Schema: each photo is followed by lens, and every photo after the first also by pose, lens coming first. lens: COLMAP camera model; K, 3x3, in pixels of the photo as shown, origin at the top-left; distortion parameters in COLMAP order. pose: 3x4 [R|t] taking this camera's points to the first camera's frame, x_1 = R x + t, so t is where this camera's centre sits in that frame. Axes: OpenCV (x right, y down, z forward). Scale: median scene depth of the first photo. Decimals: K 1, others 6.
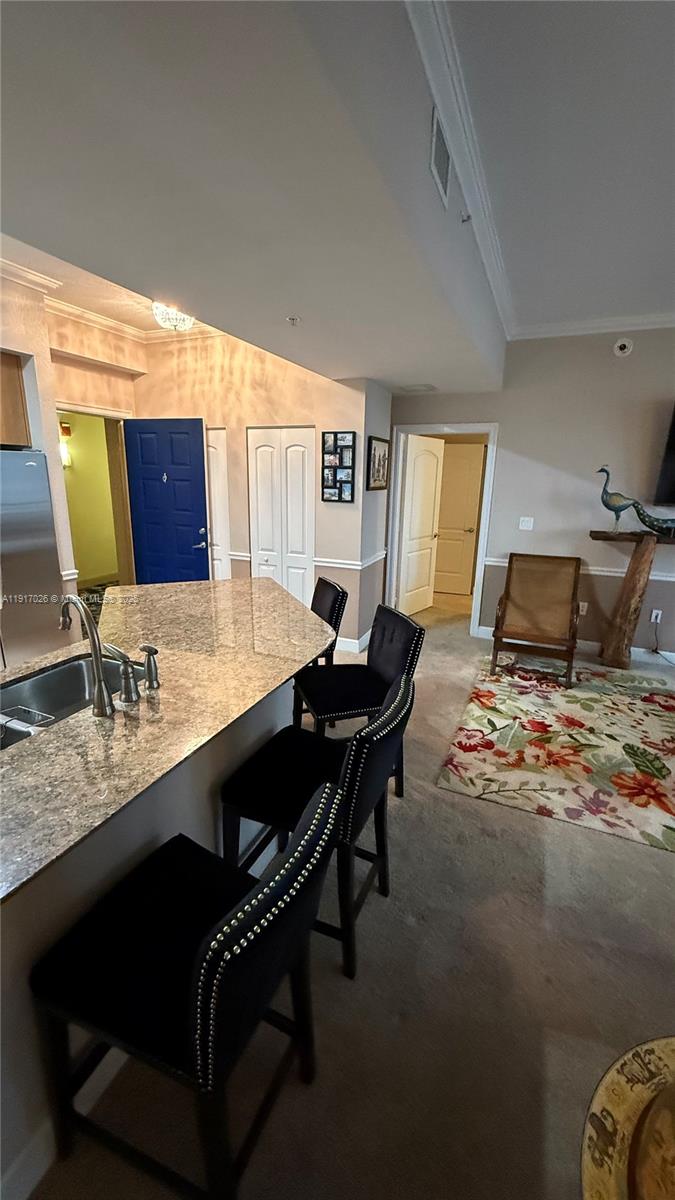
lens RADIAL K [[477.6, 0, 339.4], [0, 477.6, 595.3], [0, 0, 1]] dist [-0.001420, 0.000712]
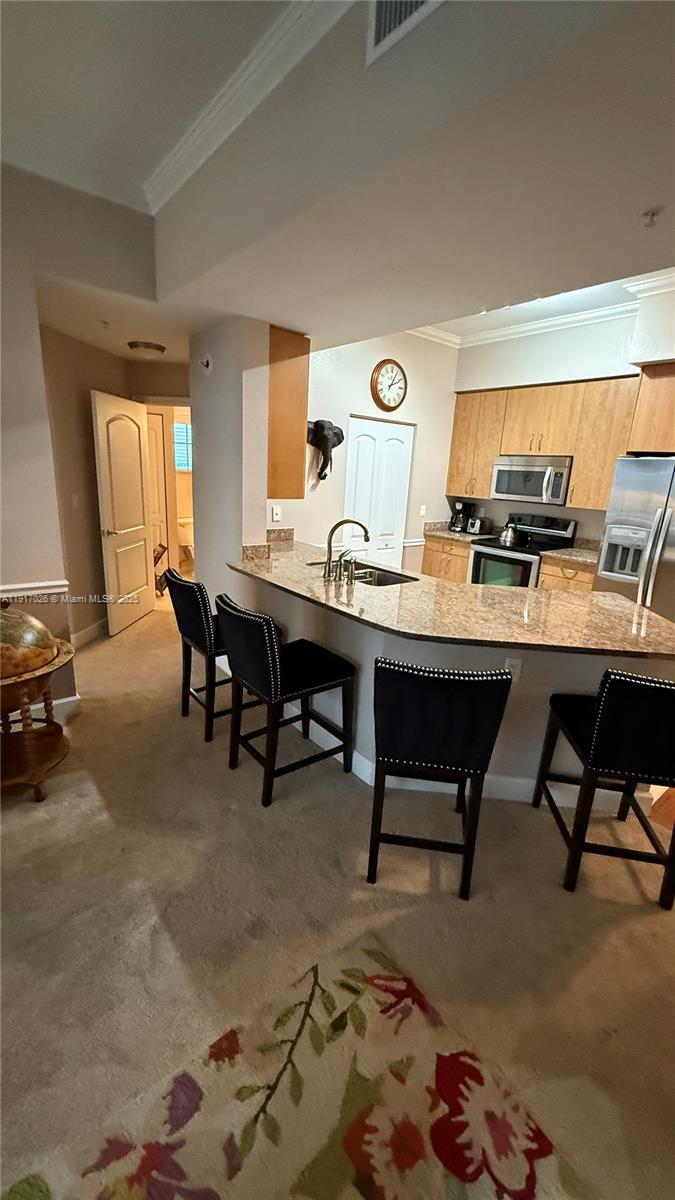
lens RADIAL K [[477.6, 0, 338.8], [0, 477.6, 595.4], [0, 0, 1]] dist [-0.001420, 0.000712]
pose [[-0.466506, 0.186722, -0.864585, 0.568736], [-0.278540, 0.896722, 0.343956, -0.176414], [0.839516, 0.401279, -0.366316, 0.842894]]
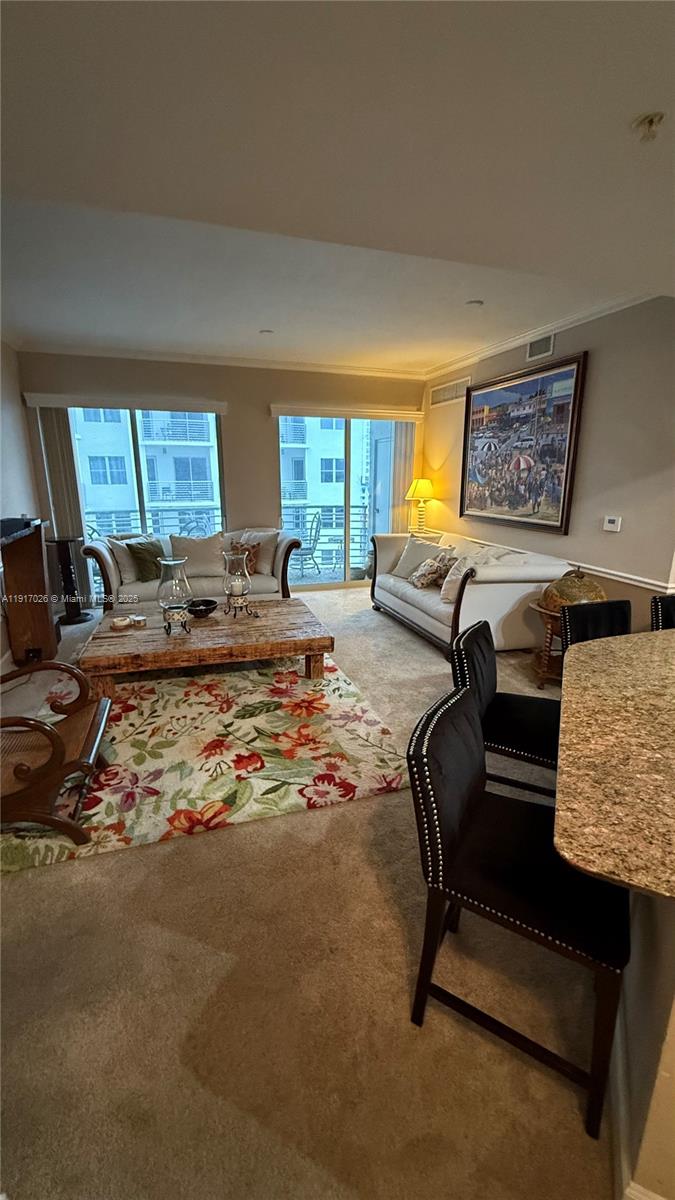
lens RADIAL K [[477.6, 0, 340.1], [0, 477.6, 596.5], [0, 0, 1]] dist [-0.001420, 0.000712]
pose [[-0.666909, -0.212992, 0.714049, -0.243973], [0.166840, 0.891264, 0.421679, -0.325222], [-0.726221, 0.400353, -0.558857, 1.266010]]
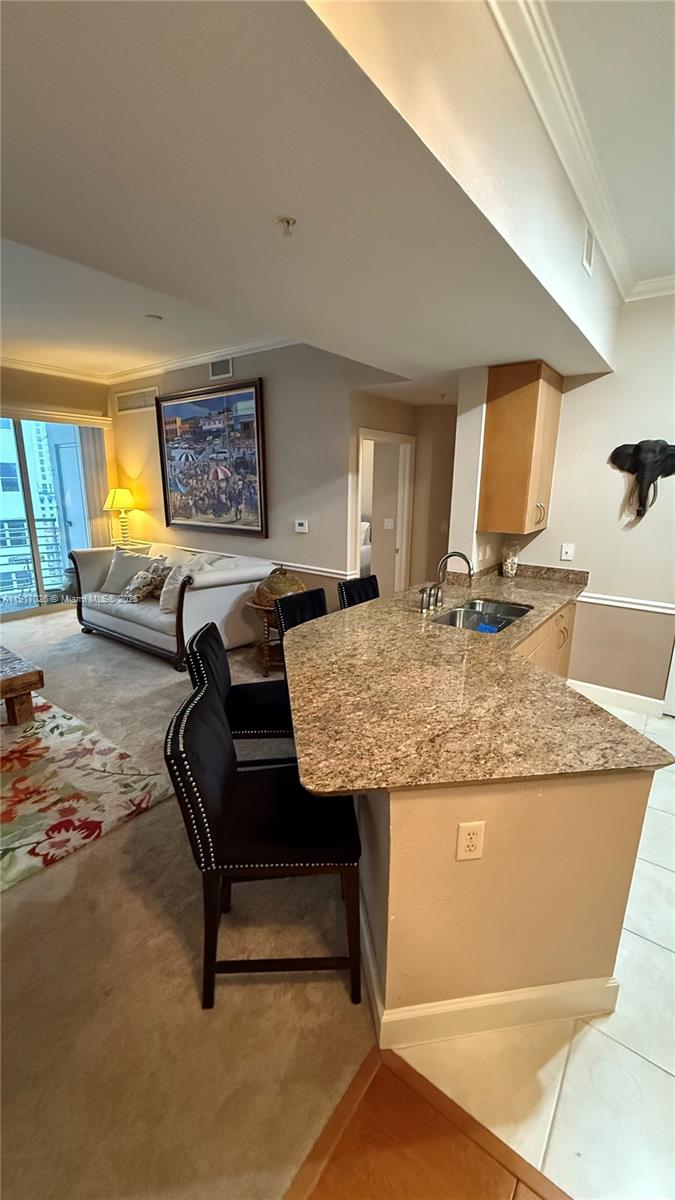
lens RADIAL K [[477.6, 0, 339.4], [0, 477.6, 596.0], [0, 0, 1]] dist [-0.001420, 0.000712]
pose [[-0.970016, -0.087250, 0.226839, -0.255351], [0.029467, 0.884234, 0.466113, -0.344681], [-0.241247, 0.458822, -0.855150, 1.311116]]
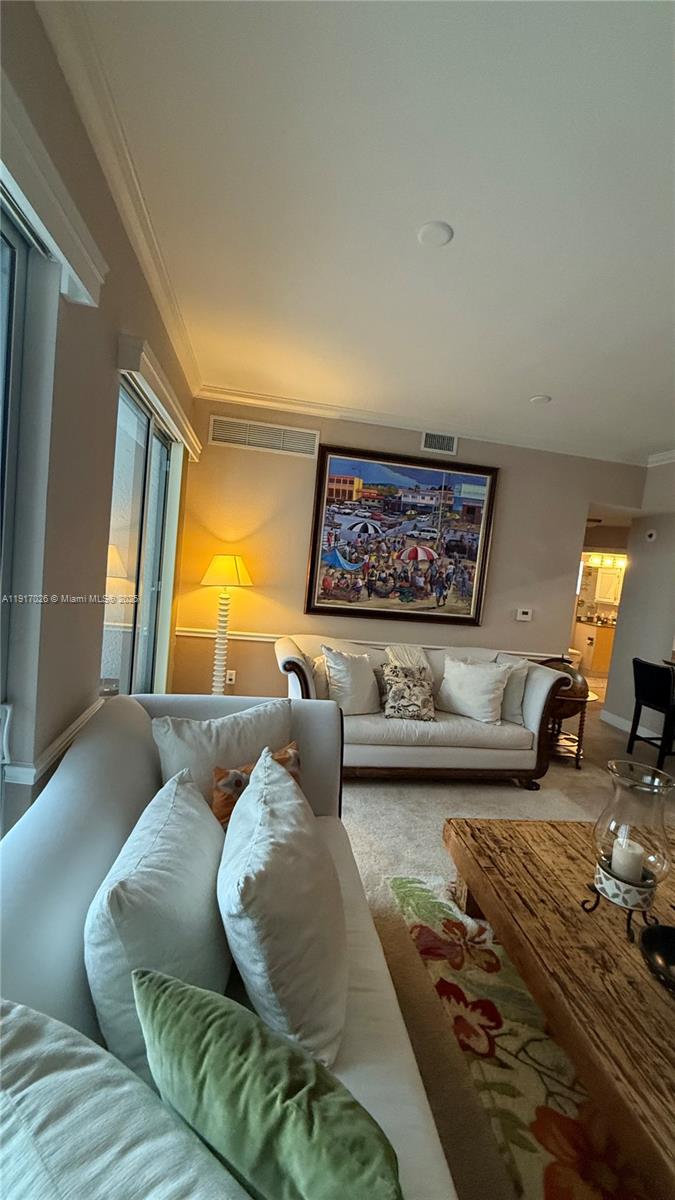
lens RADIAL K [[477.6, 0, 339.2], [0, 477.6, 595.8], [0, 0, 1]] dist [-0.001420, 0.000712]
pose [[-0.833086, -0.063234, -0.549517, 1.521494], [-0.248682, 0.930201, 0.269970, -0.174380], [0.494090, 0.361563, -0.790662, 0.877581]]
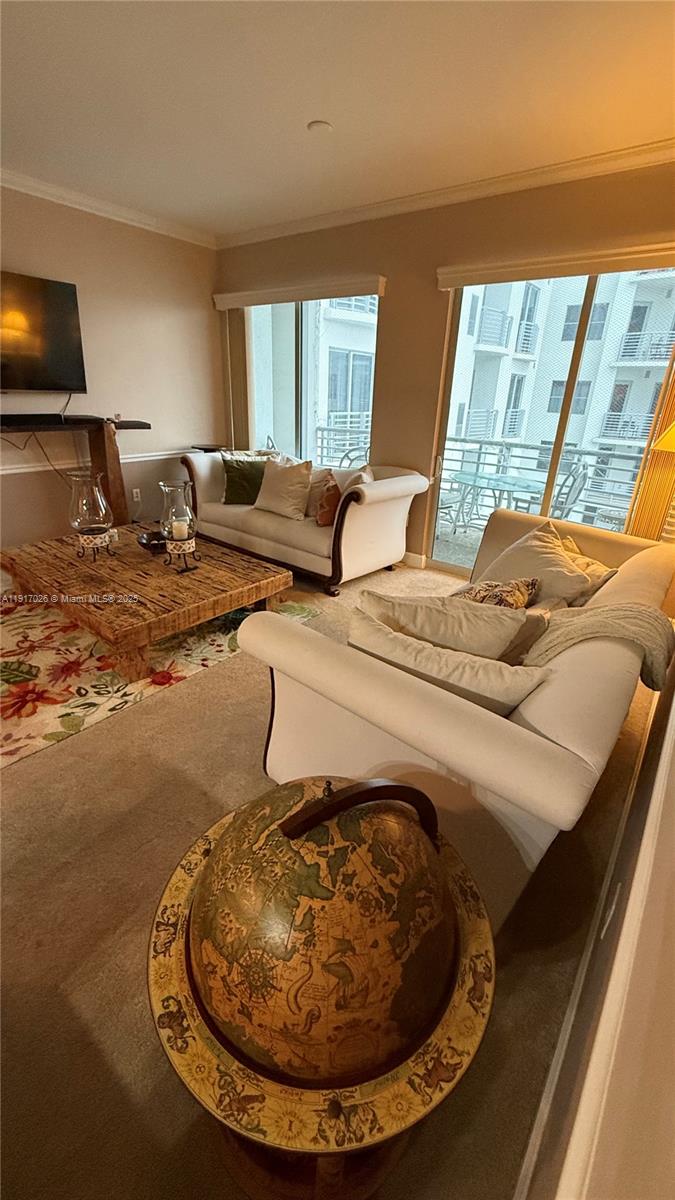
lens RADIAL K [[477.6, 0, 338.2], [0, 477.6, 596.9], [0, 0, 1]] dist [-0.001420, 0.000712]
pose [[0.255325, -0.395906, 0.882082, 0.030033], [0.209474, 0.913302, 0.349285, 0.015681], [-0.943891, 0.095592, 0.316121, 0.072975]]
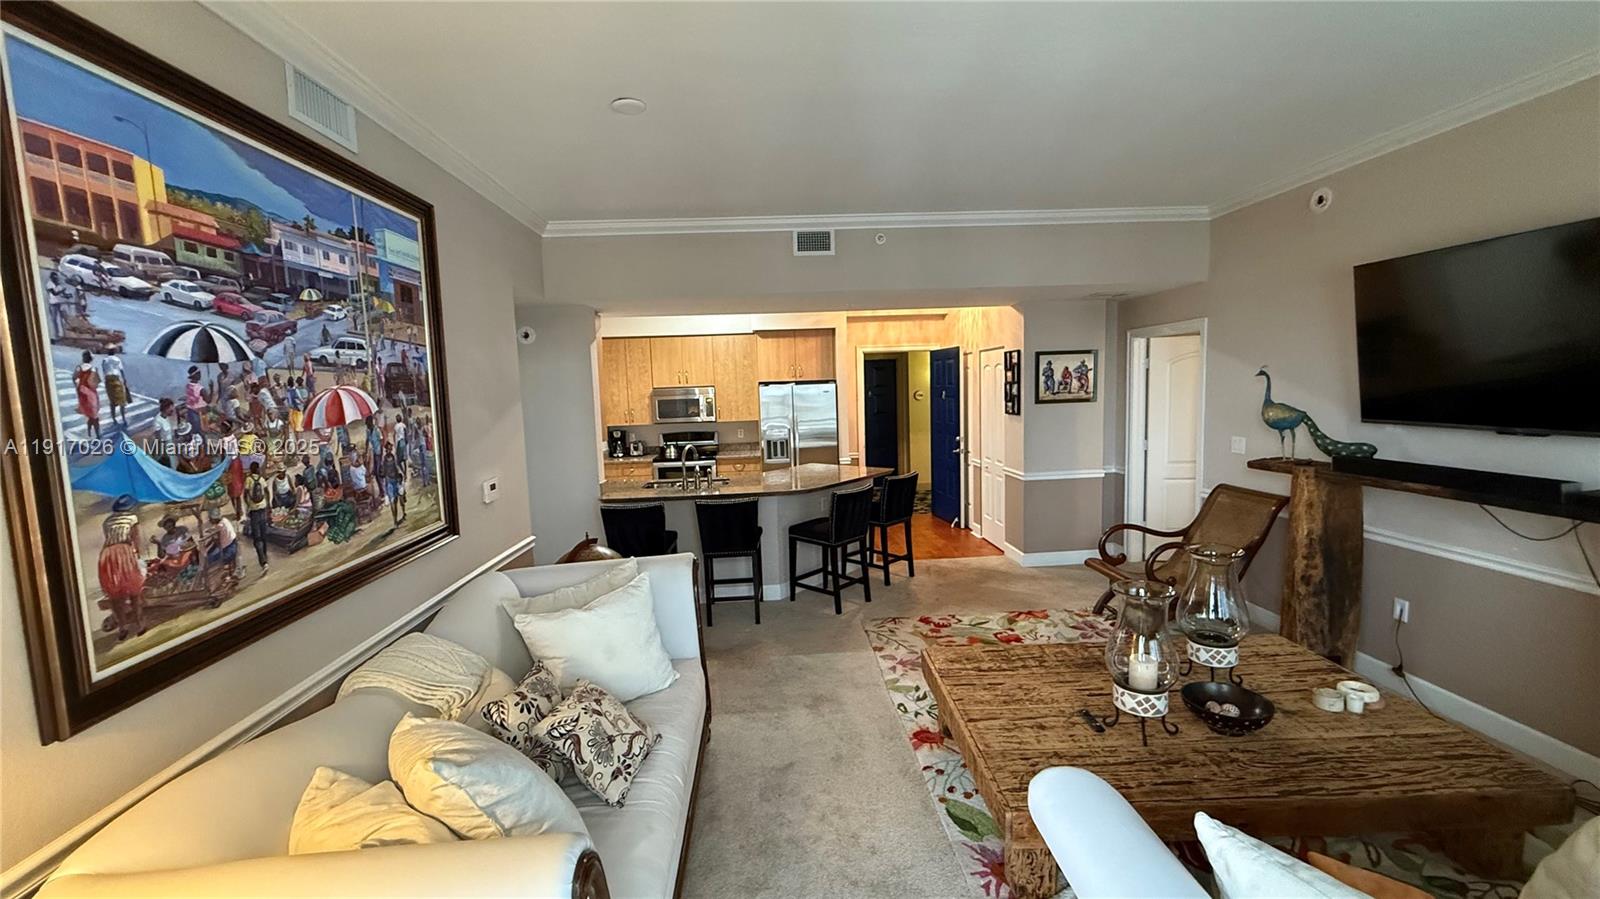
lens RADIAL K [[636.8, 0, 793.0], [0, 636.8, 448.2], [0, 0, 1]] dist [-0.001420, 0.000712]
pose [[0.433771, 0.051956, -0.899524, 1.411608], [-0.180757, 0.983058, -0.030384, 0.010501], [0.882706, 0.175775, 0.435813, -0.034595]]
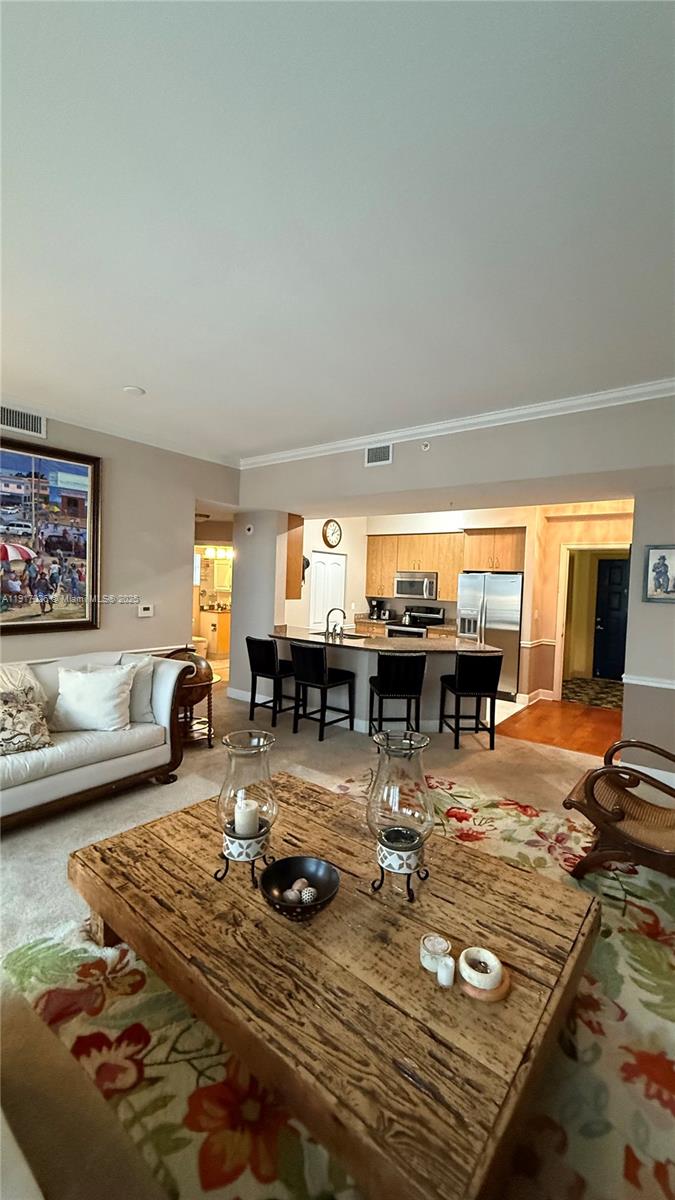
lens RADIAL K [[477.6, 0, 338.4], [0, 477.6, 595.9], [0, 0, 1]] dist [-0.001420, 0.000712]
pose [[-0.249487, 0.003966, -0.968370, 1.489288], [-0.278356, 0.957495, 0.075636, -0.179701], [0.927510, 0.288421, -0.237779, 0.890413]]
